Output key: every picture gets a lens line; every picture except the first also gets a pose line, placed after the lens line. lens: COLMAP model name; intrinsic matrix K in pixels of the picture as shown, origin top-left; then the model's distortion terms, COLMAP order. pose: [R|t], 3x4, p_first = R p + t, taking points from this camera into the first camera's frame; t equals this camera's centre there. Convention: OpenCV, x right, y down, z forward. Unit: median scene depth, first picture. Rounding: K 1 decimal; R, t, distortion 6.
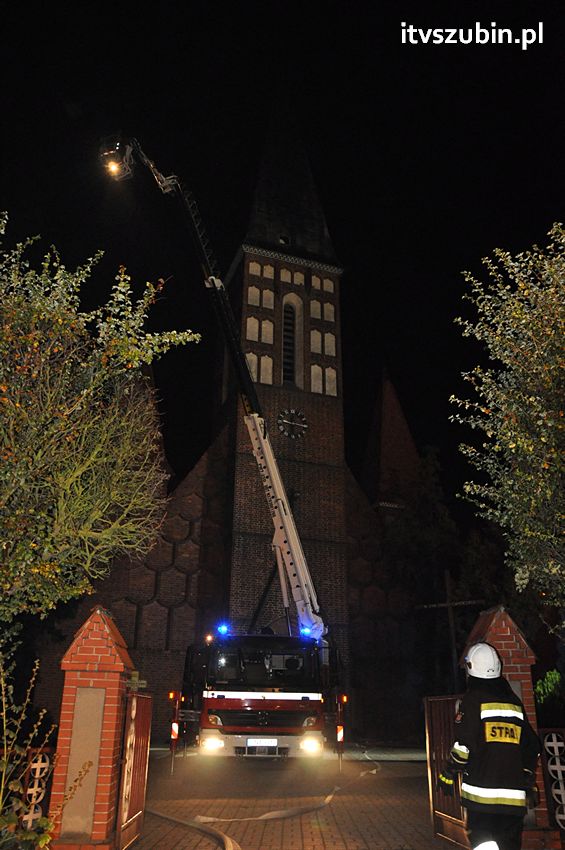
lens RADIAL K [[645.0, 0, 283.1], [0, 645.0, 439.6], [0, 0, 1]] dist [-0.169657, 0.120962]
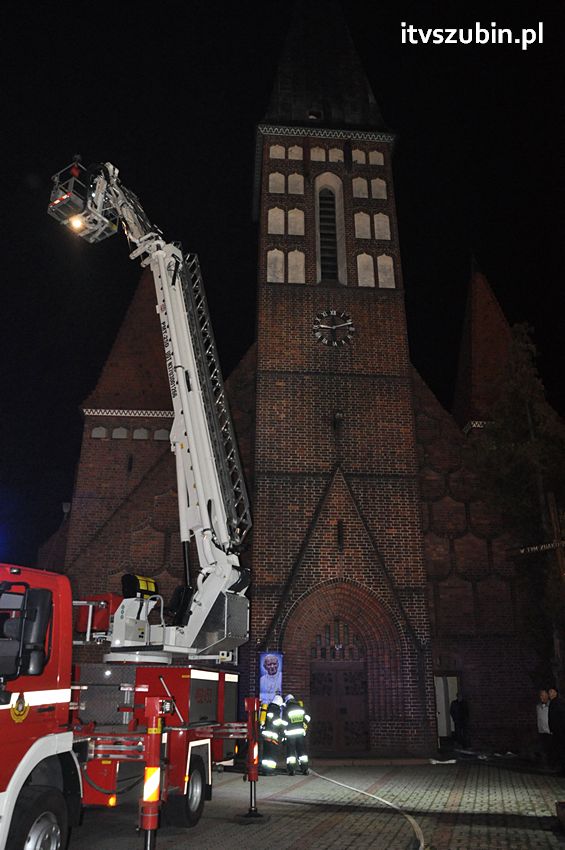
lens RADIAL K [[677.9, 0, 245.8], [0, 677.9, 422.4], [0, 0, 1]] dist [-0.164810, 0.153691]
pose [[0.956553, -0.111860, -0.269246, 0.110420], [0.111996, 0.993597, -0.014908, 0.081221], [0.269190, -0.015894, 0.962956, 0.198464]]
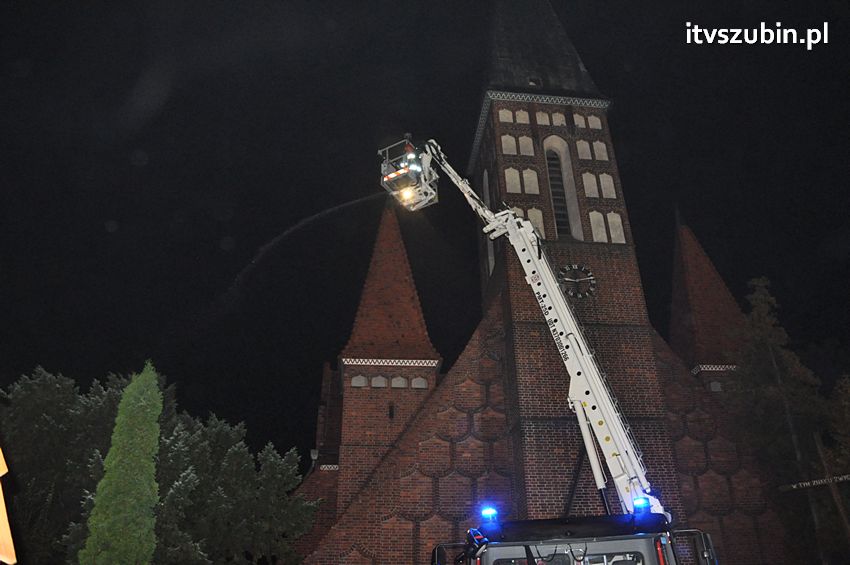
lens RADIAL K [[677.9, 0, 425.0], [0, 677.9, 282.5], [0, 0, 1]] dist [-0.164810, 0.153691]
pose [[0.969658, -0.143525, -0.197901, -0.003454], [0.121205, 0.985265, -0.120677, 0.053796], [0.212305, 0.093029, 0.972765, 0.122788]]
